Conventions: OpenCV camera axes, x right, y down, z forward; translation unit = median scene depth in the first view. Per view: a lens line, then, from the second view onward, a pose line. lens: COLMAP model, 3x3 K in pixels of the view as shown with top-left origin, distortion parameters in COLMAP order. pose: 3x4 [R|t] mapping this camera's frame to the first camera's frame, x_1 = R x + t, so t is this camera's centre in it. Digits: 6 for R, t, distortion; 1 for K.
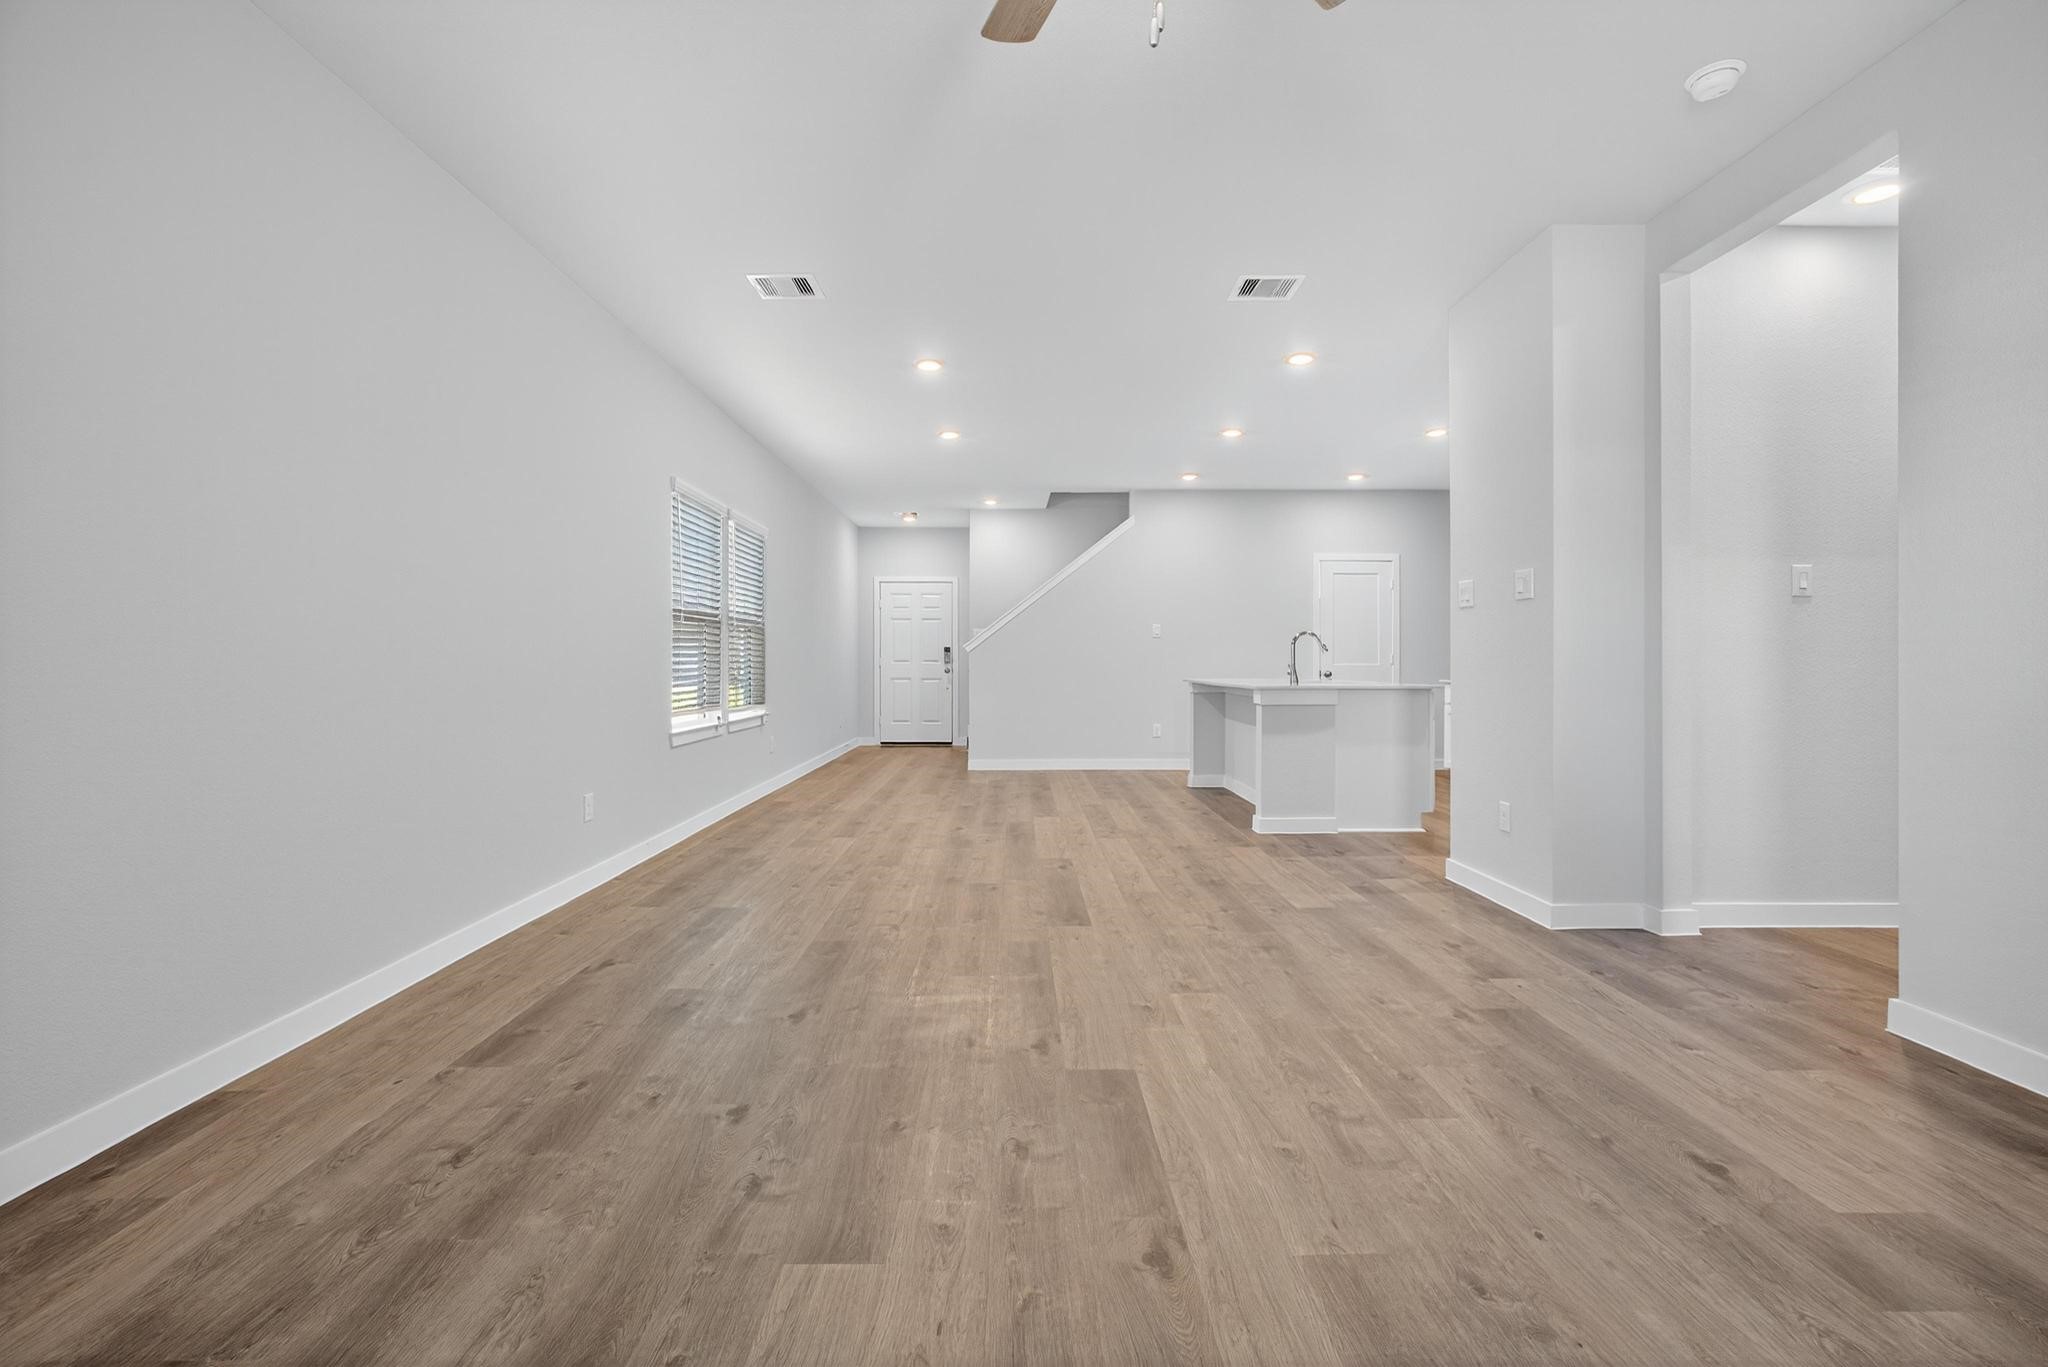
lens RADIAL K [[869.2, 0, 1024.1], [0, 869.2, 667.2], [0, 0, 1]] dist [-0.003808, -0.000136]
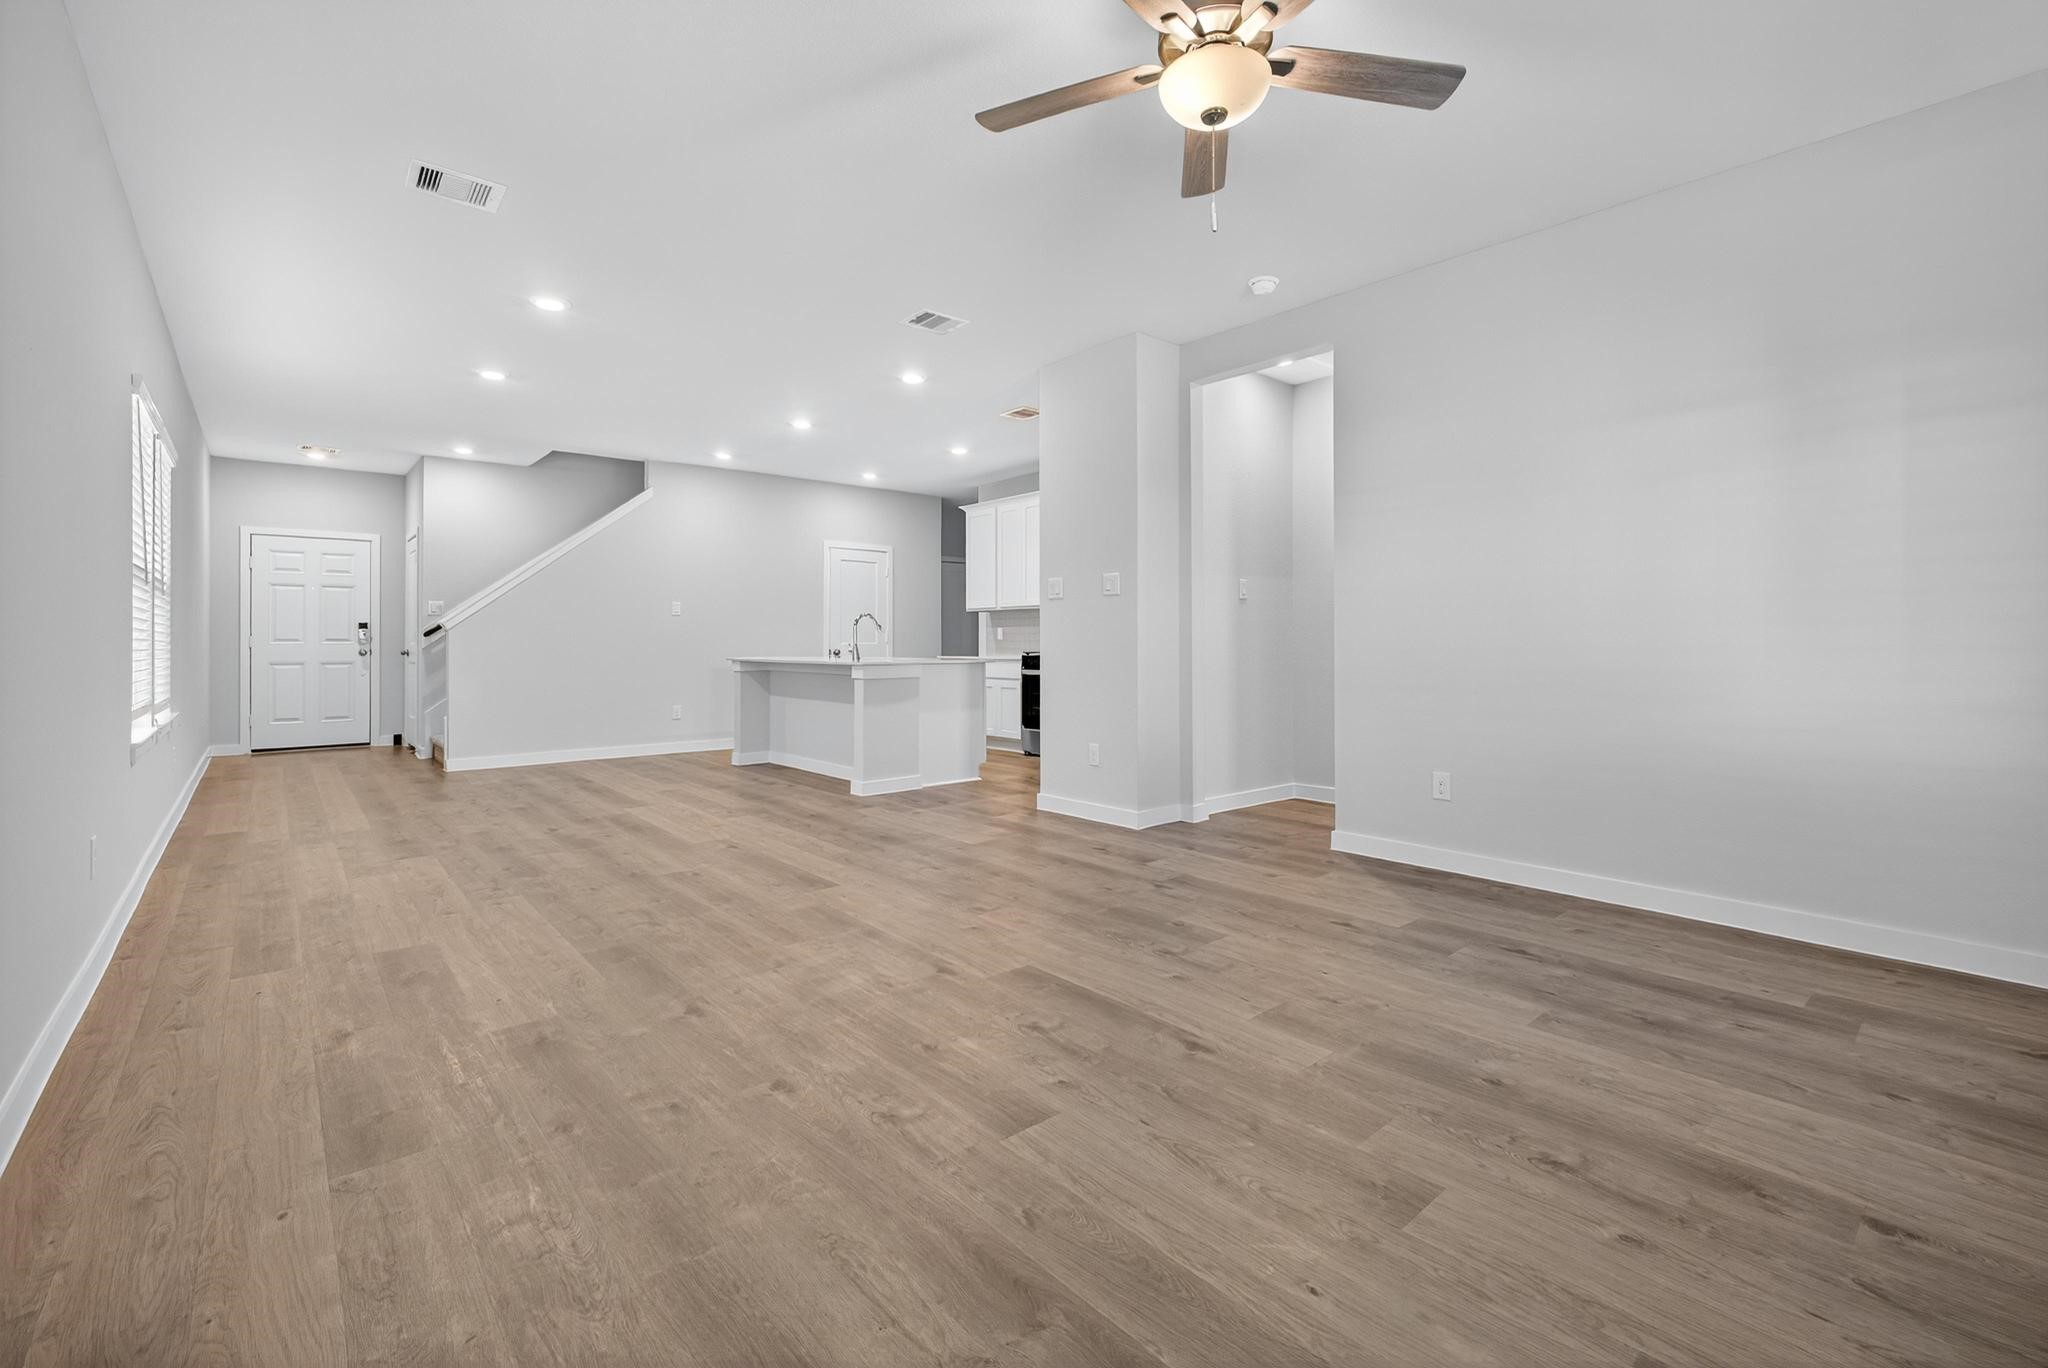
lens RADIAL K [[880.2, 0, 1015.7], [0, 880.2, 639.4], [0, 0, 1]] dist [-0.001897, 0.000177]
pose [[0.766980, 0.001446, 0.641670, -0.465084], [0.003868, 0.999969, -0.006877, 0.001099], [-0.641659, 0.007757, 0.766950, 0.021724]]
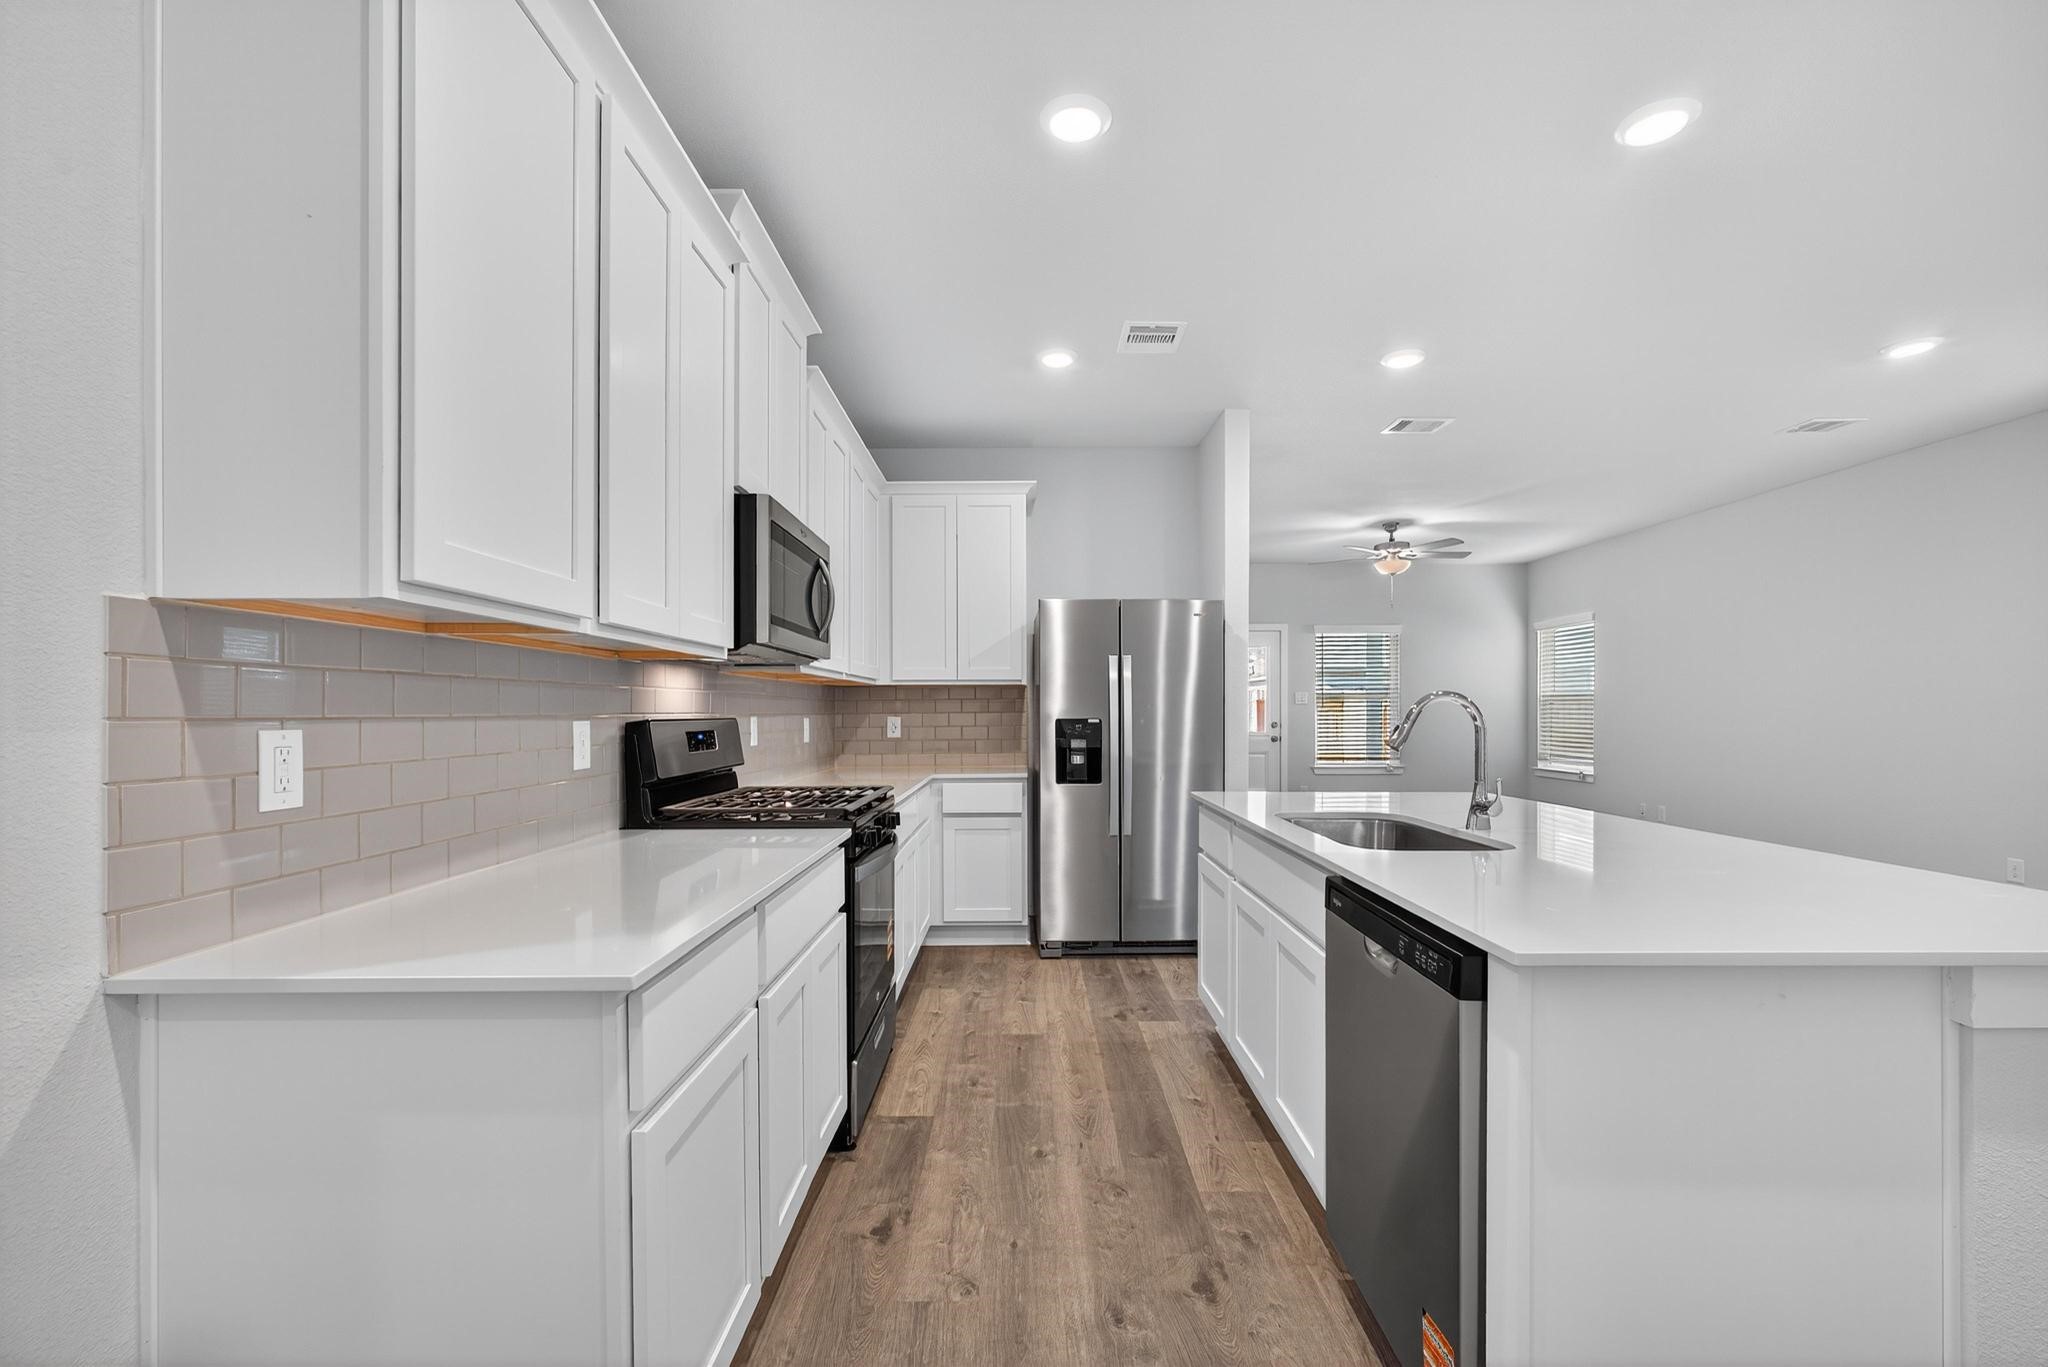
lens RADIAL K [[896.5, 0, 1030.8], [0, 896.5, 721.0], [0, 0, 1]] dist [0.000283, 0.000027]
pose [[-0.999945, 0.007386, 0.007438, 0.923048], [0.007456, 0.999927, 0.009477, -0.059468], [-0.007367, 0.009532, -0.999927, 2.559355]]
